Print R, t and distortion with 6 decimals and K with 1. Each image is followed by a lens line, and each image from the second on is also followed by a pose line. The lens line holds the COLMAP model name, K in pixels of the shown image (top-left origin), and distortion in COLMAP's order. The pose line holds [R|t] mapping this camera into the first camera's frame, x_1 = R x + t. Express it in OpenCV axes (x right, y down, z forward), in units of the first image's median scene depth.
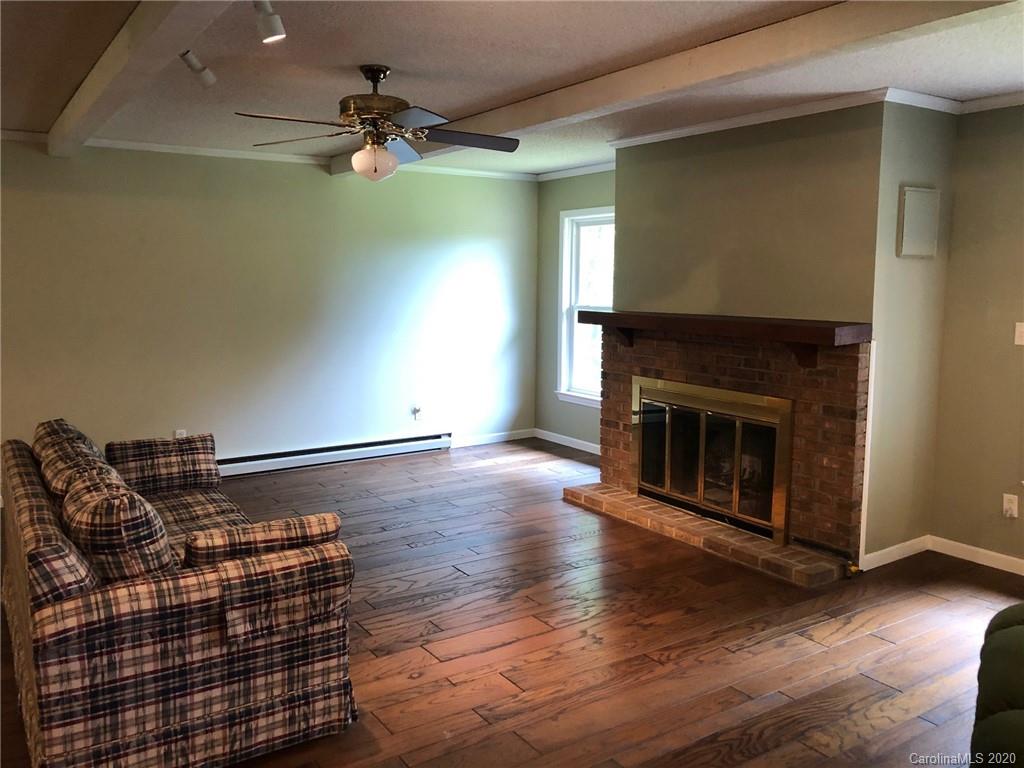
lens RADIAL K [[837.1, 0, 512.0], [0, 837.1, 384.0], [0, 0, 1]] dist [0.041640, -0.012904]
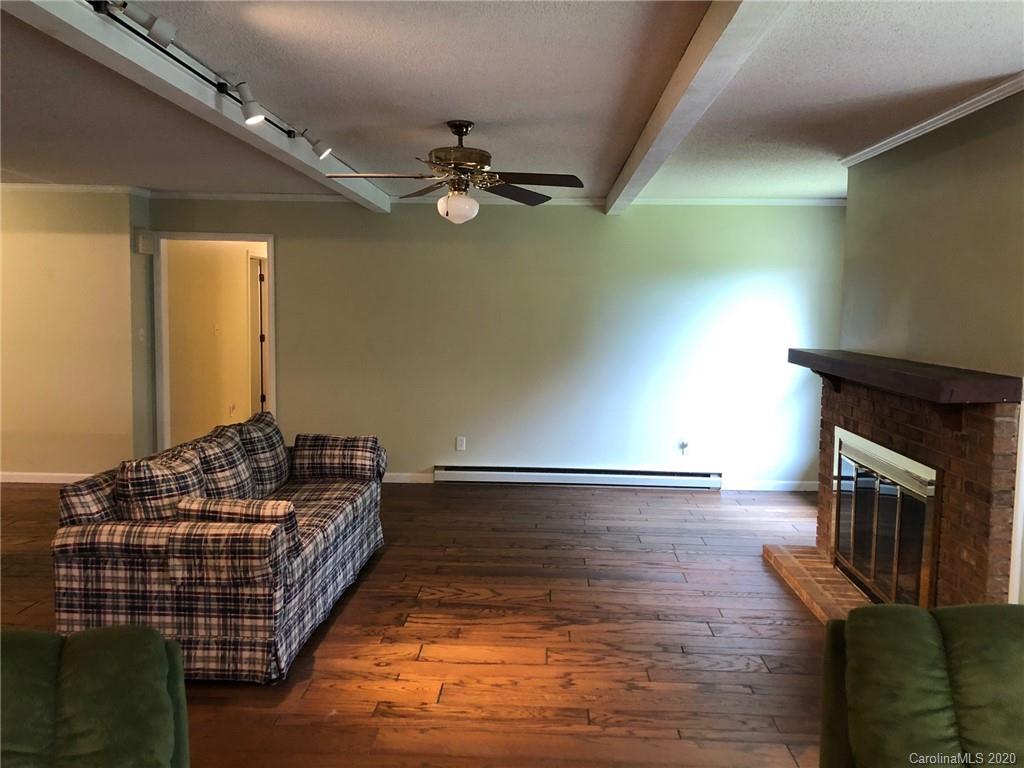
lens RADIAL K [[837.1, 0, 512.0], [0, 837.1, 384.0], [0, 0, 1]] dist [0.041640, -0.012904]
pose [[0.811592, 0.064324, -0.580673, 0.790106], [-0.087429, 0.996100, -0.011855, -0.029305], [0.577646, 0.060389, 0.814050, 0.208881]]
